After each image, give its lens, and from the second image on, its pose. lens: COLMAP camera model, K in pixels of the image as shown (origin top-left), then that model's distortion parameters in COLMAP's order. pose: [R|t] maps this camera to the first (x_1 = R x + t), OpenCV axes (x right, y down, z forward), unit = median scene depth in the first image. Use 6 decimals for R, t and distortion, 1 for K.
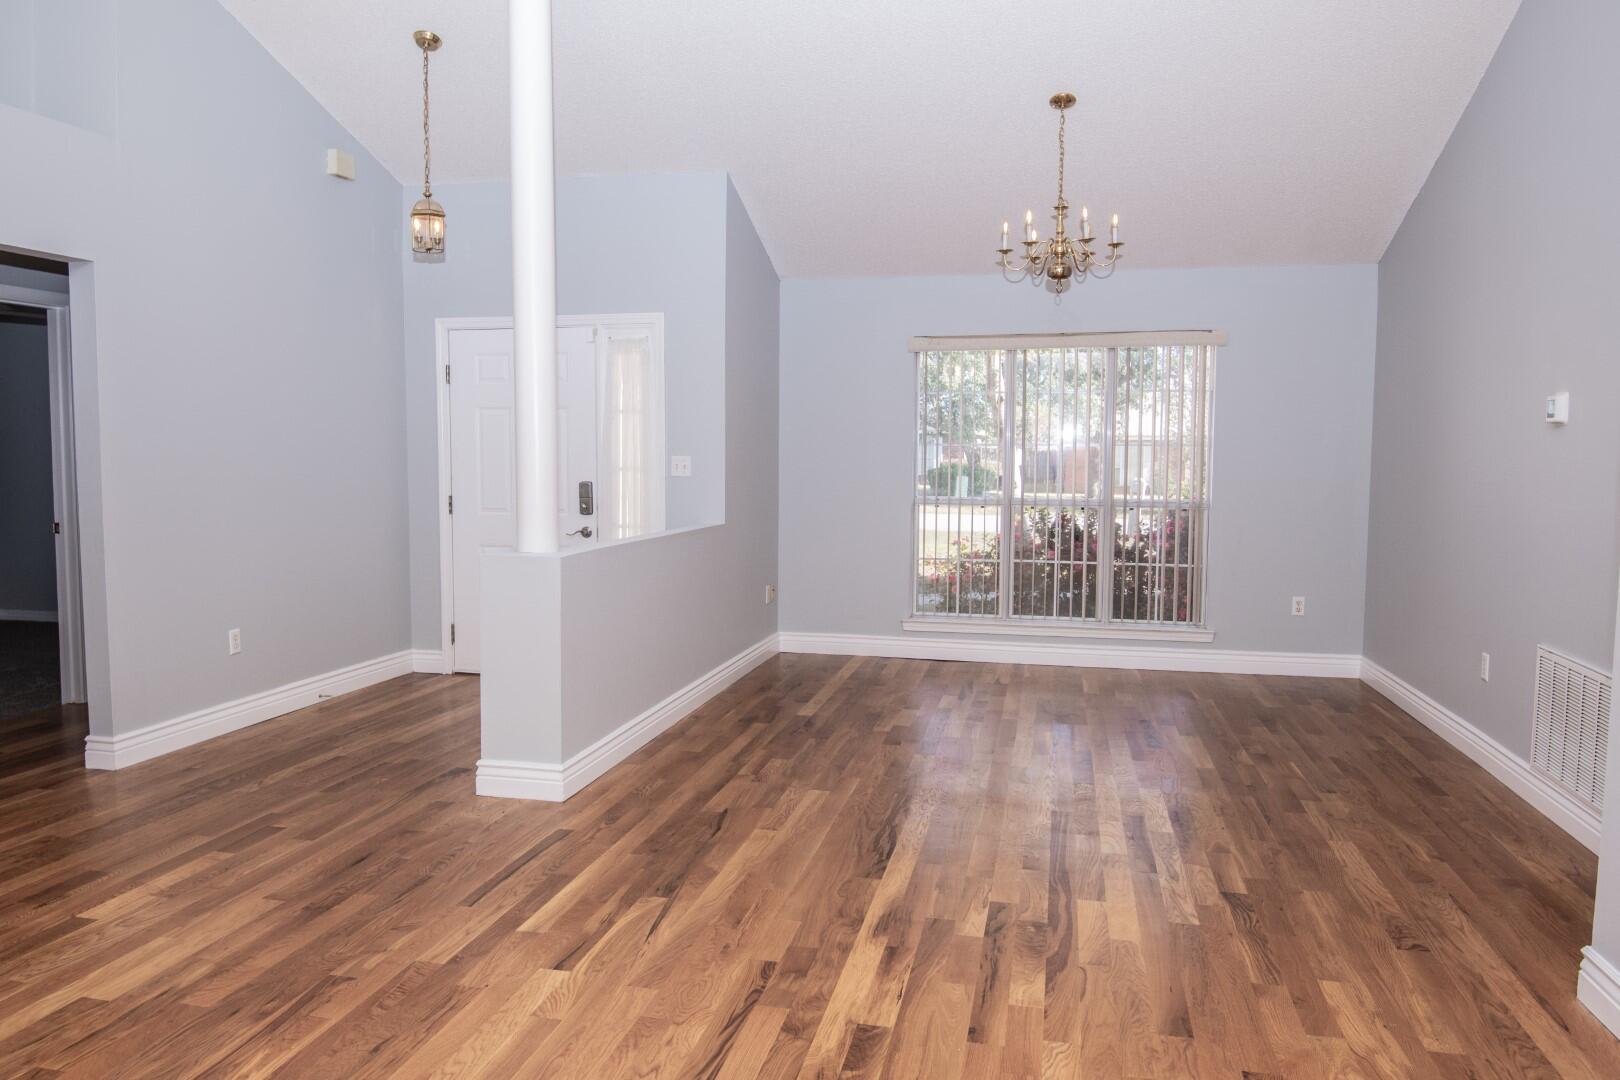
lens RADIAL K [[1193.3, 0, 765.4], [0, 1193.3, 545.7], [0, 0, 1]] dist [0.007355, -0.052595]
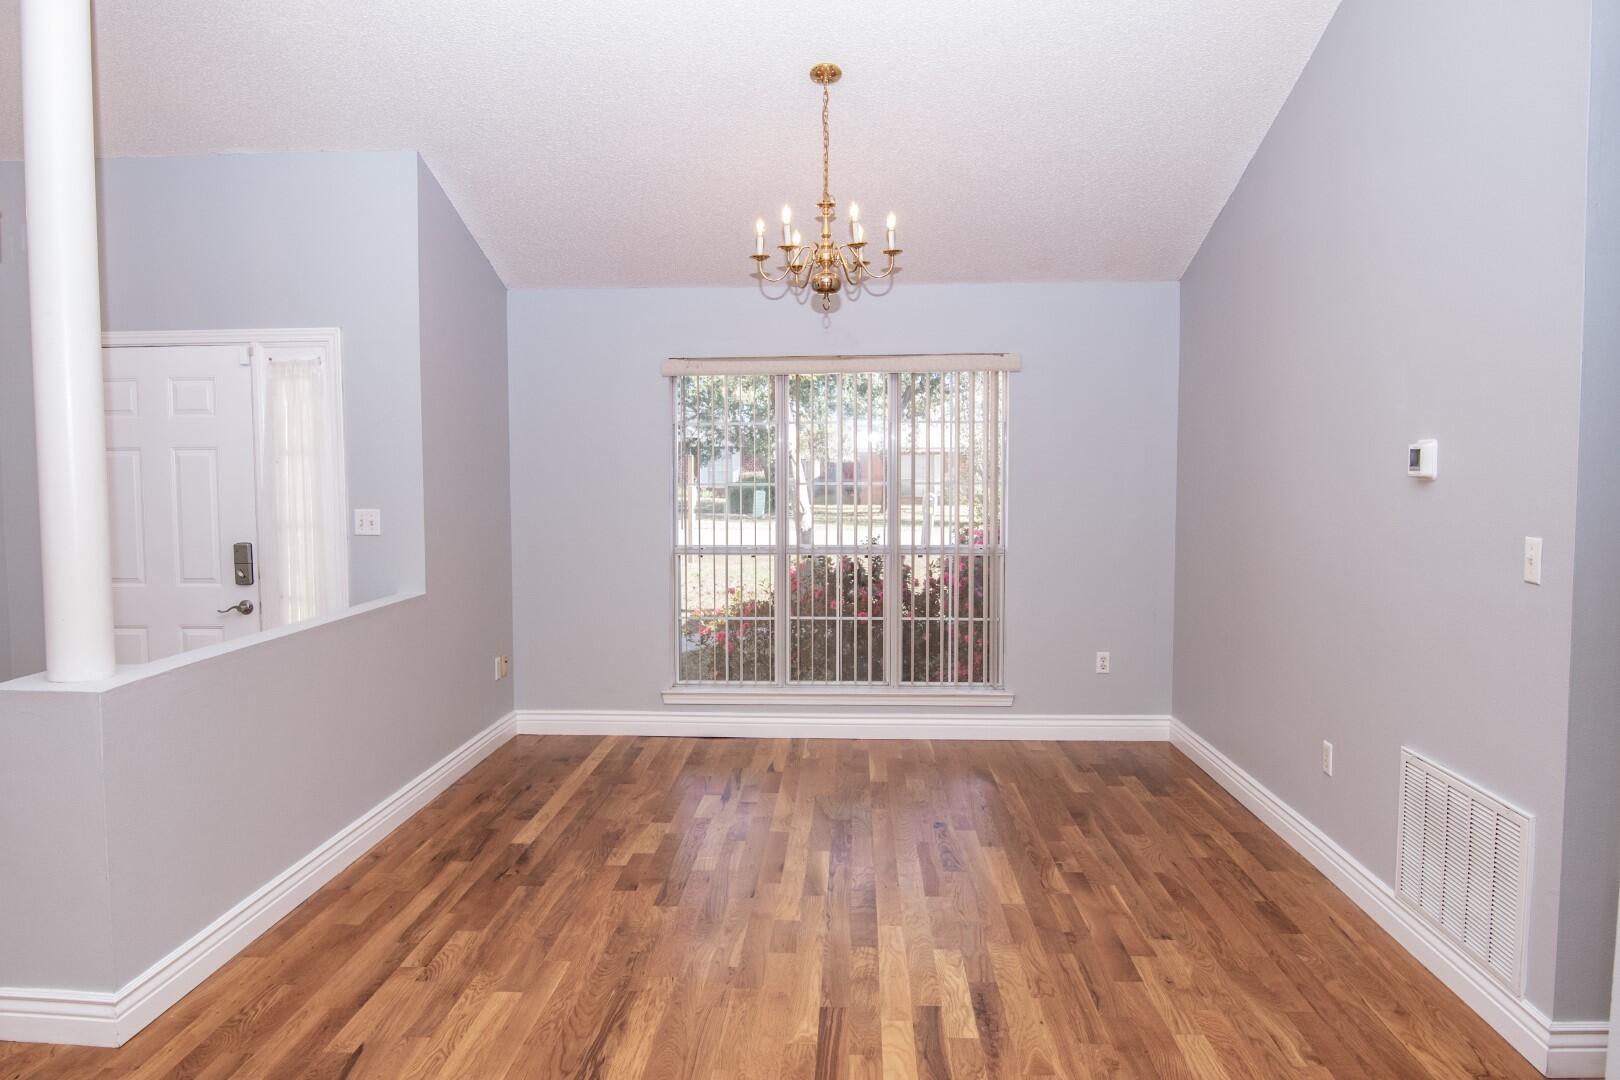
lens RADIAL K [[1193.3, 0, 765.4], [0, 1193.3, 545.7], [0, 0, 1]] dist [0.007355, -0.052595]
pose [[0.986332, -0.018818, 0.163691, 0.070007], [0.020440, 0.999757, -0.008230, -0.046108], [-0.163496, 0.011463, 0.986477, 0.209821]]
